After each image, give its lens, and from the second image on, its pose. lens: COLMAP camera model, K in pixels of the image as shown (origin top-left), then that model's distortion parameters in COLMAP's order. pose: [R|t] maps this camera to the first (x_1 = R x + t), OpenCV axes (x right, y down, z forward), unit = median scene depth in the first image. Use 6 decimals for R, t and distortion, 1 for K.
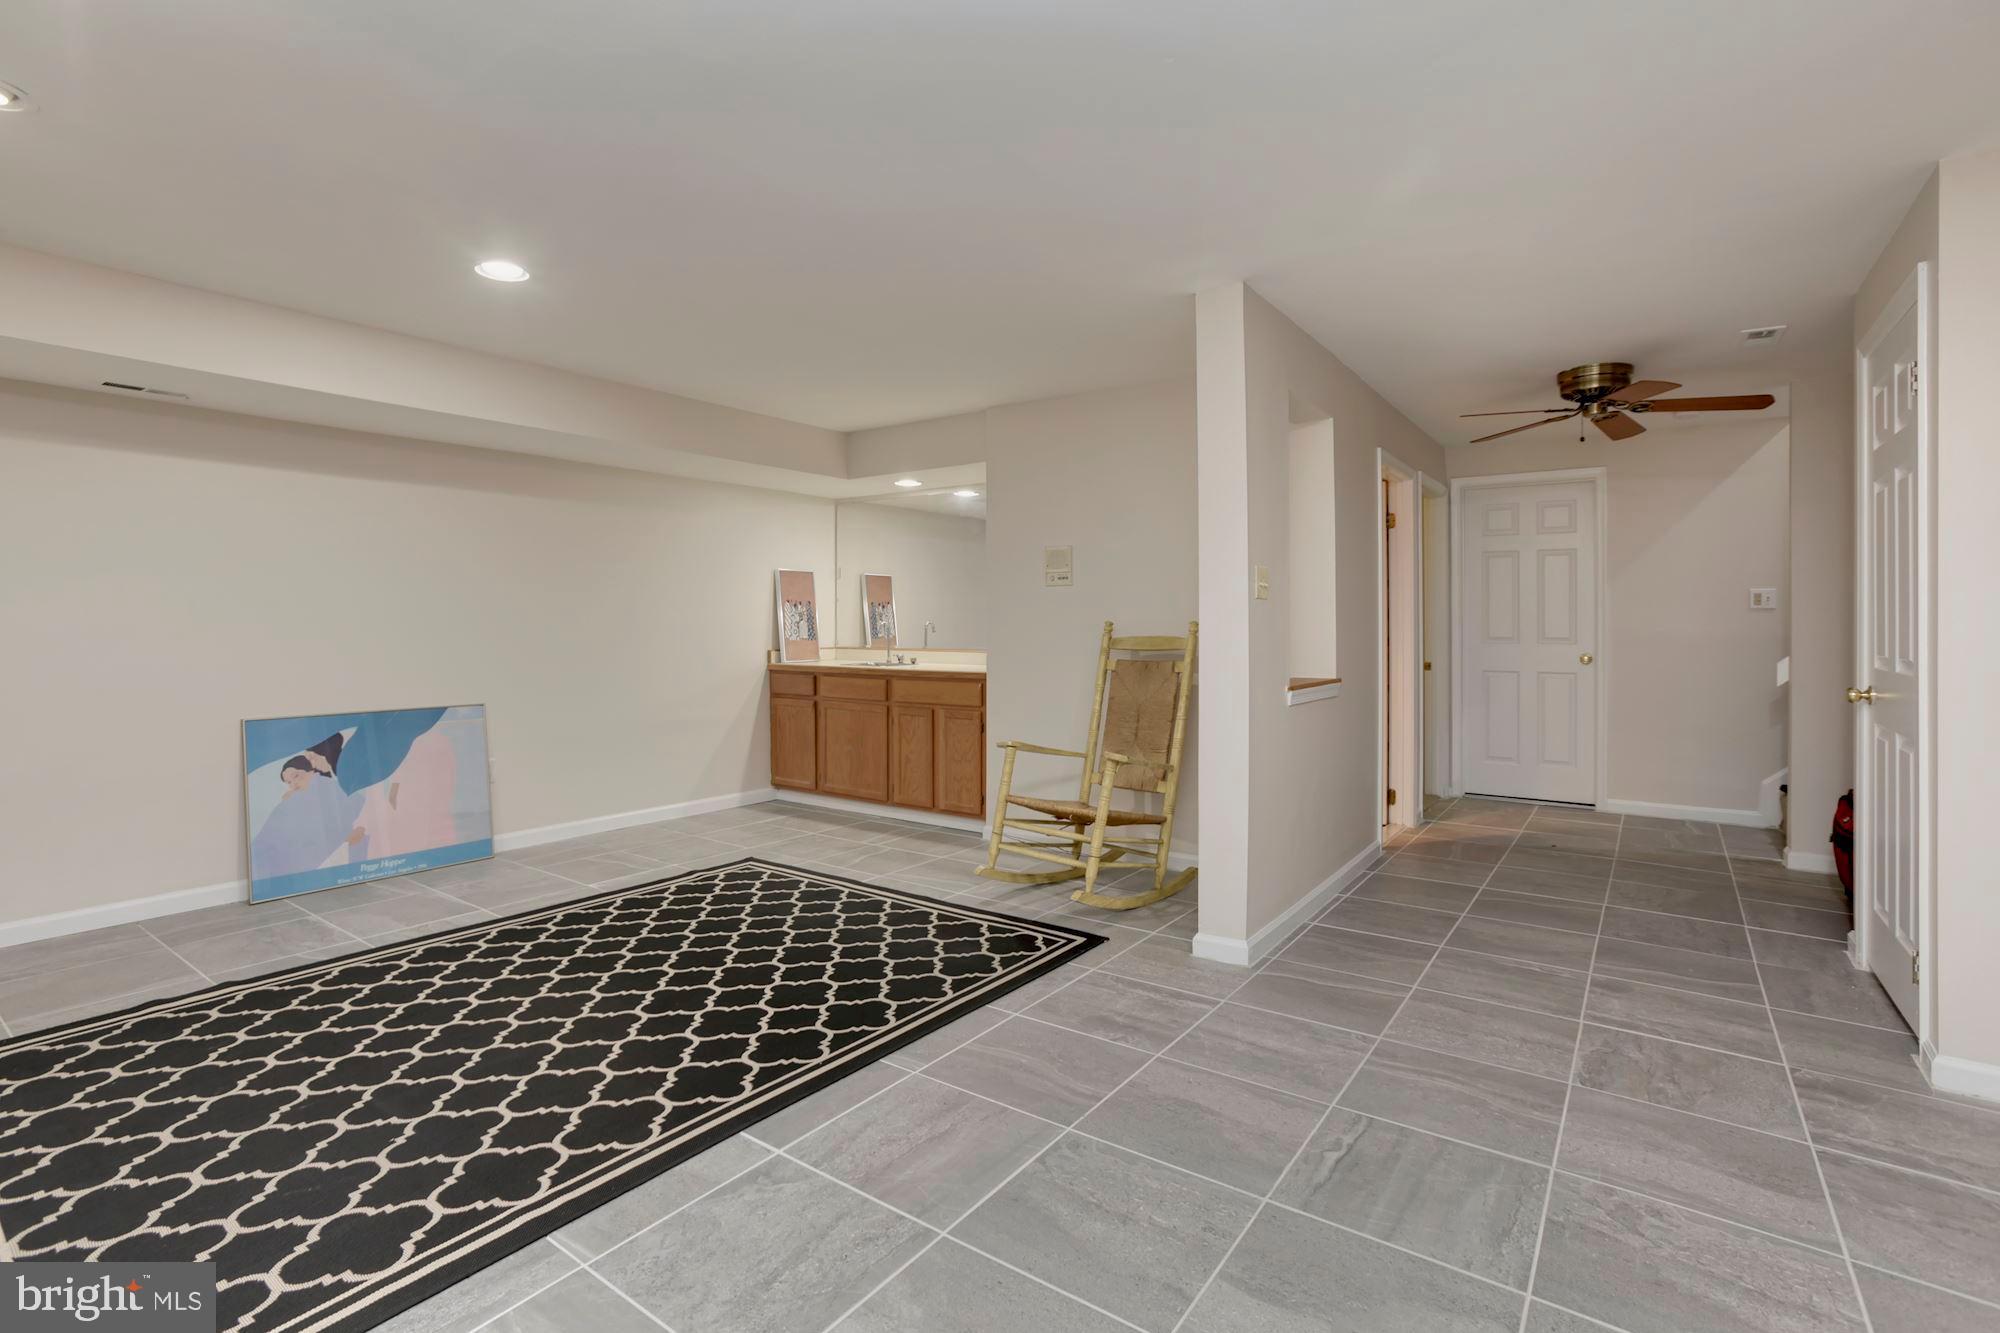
lens RADIAL K [[937.2, 0, 996.9], [0, 937.2, 631.7], [0, 0, 1]] dist [-0.059829, 0.037264]
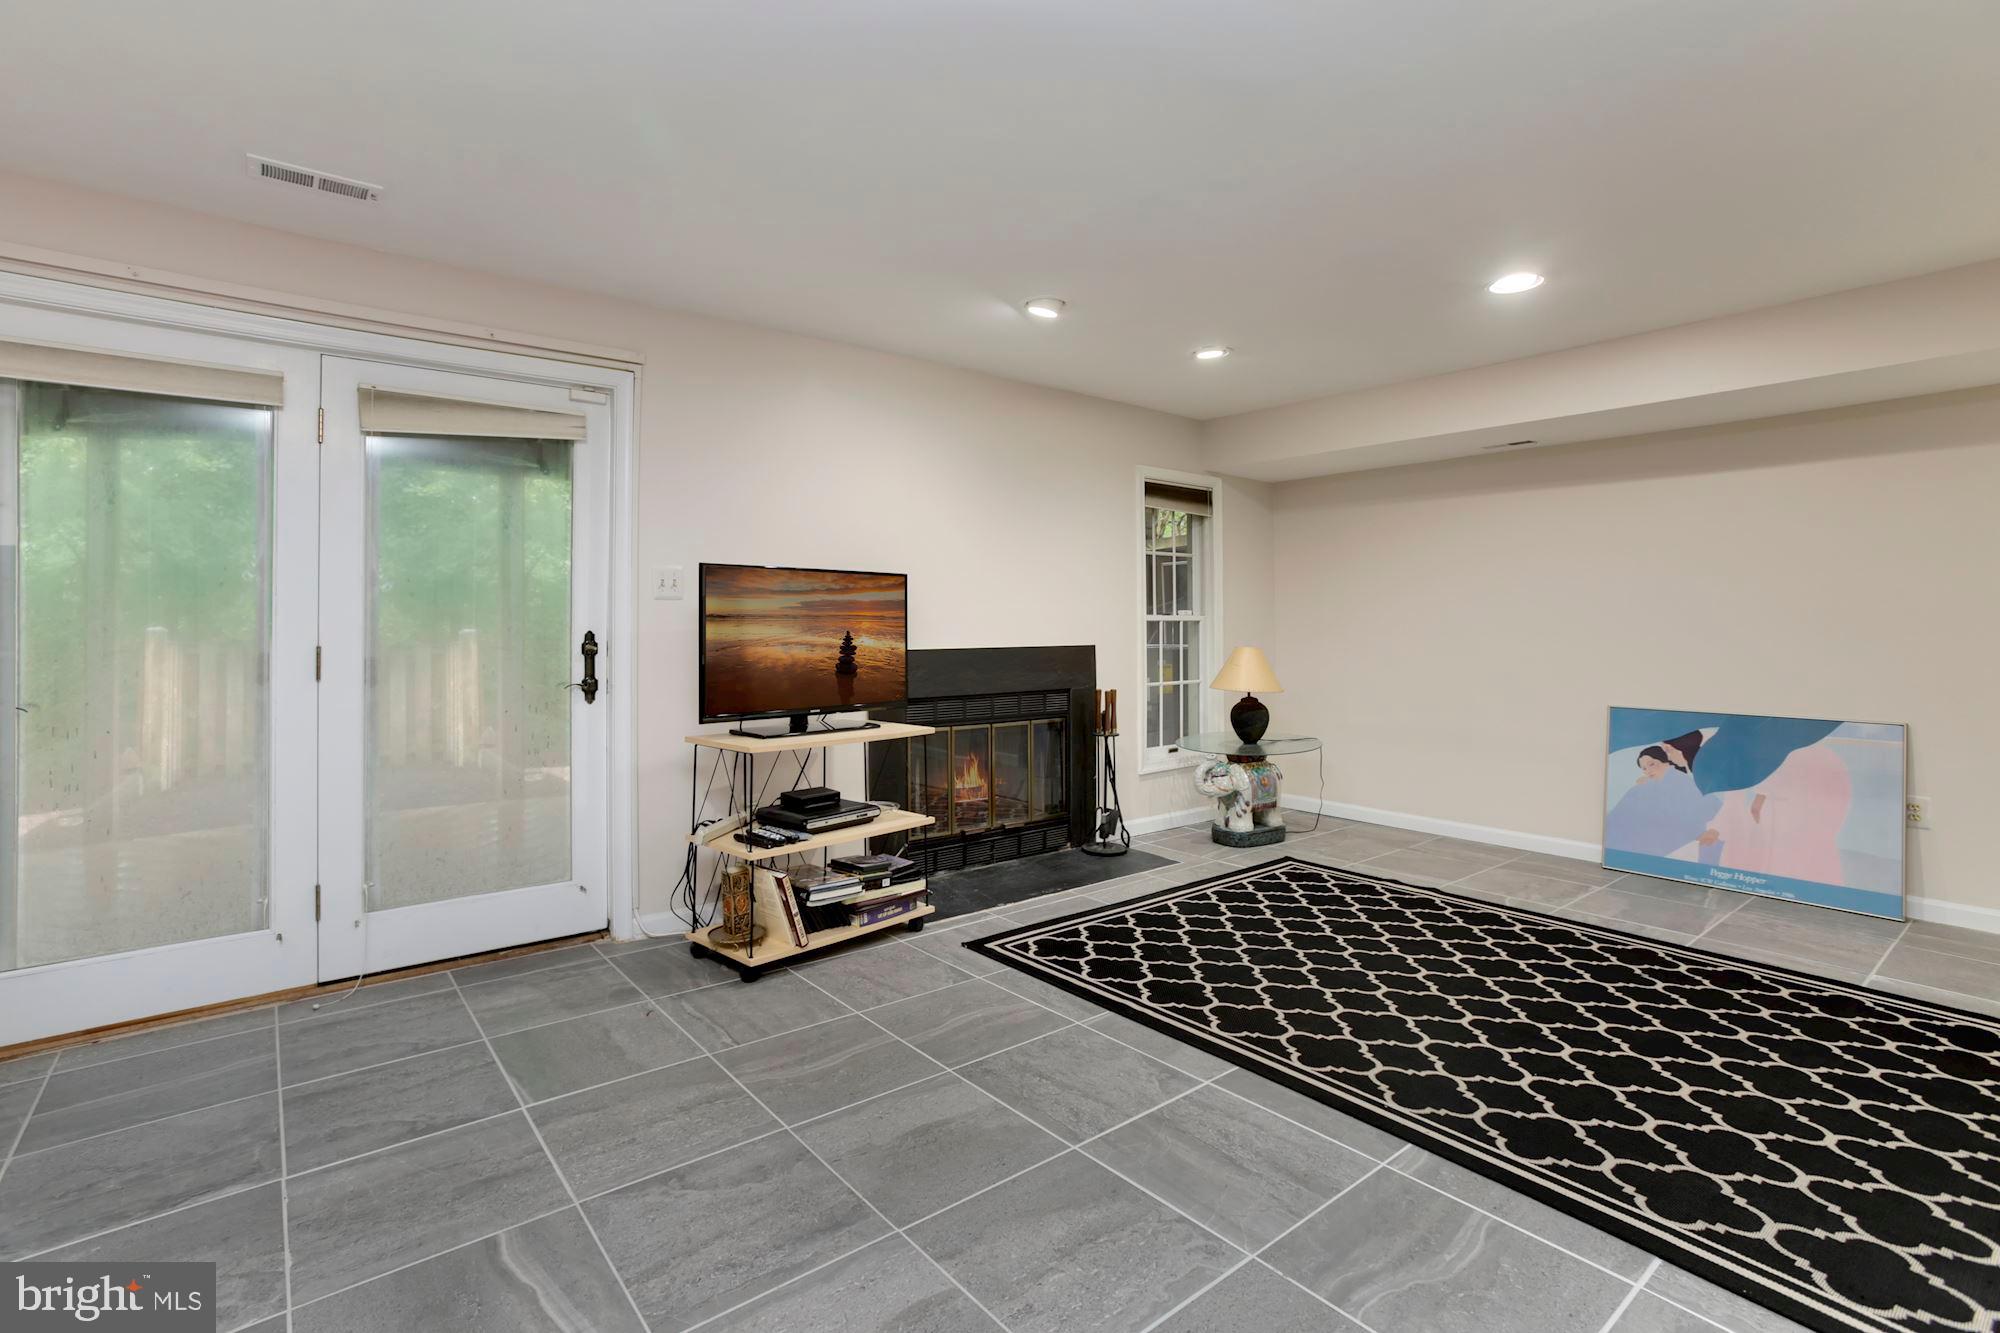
lens RADIAL K [[940.0, 0, 966.6], [0, 940.0, 645.3], [0, 0, 1]] dist [-0.060148, 0.036312]
pose [[-0.279180, 0.019568, -0.960039, 0.468321], [-0.008369, 0.999705, 0.022811, 0.000997], [0.960202, 0.014403, -0.278934, 0.515305]]
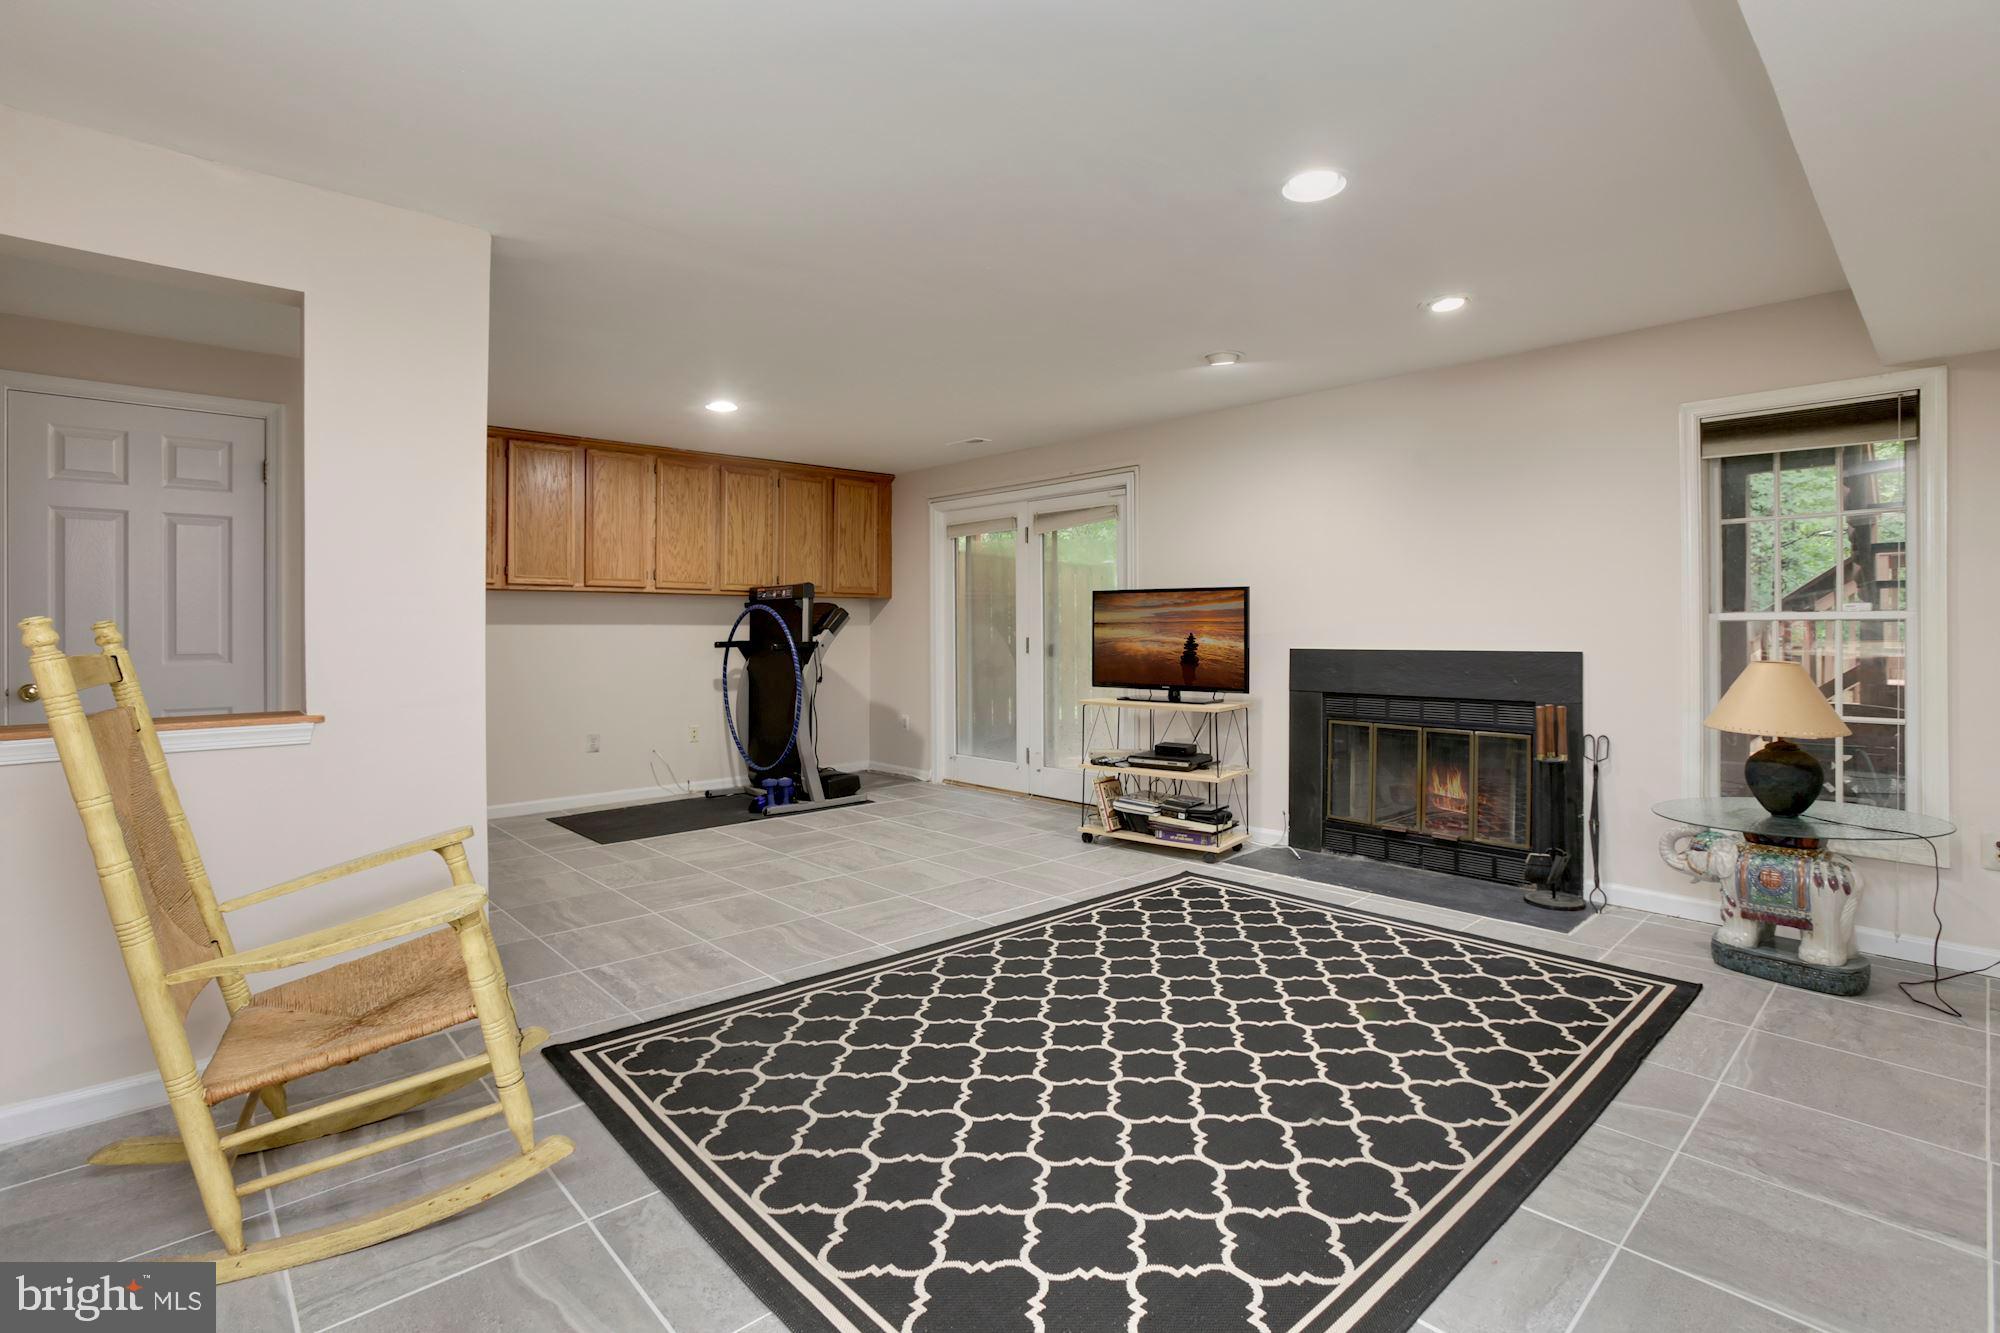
lens RADIAL K [[940.0, 0, 966.6], [0, 940.0, 645.3], [0, 0, 1]] dist [-0.060148, 0.036312]
pose [[-0.978370, -0.001828, 0.206854, -0.298976], [0.004766, 0.999496, 0.031377, -0.013299], [-0.206807, 0.031684, -0.977869, 1.393520]]
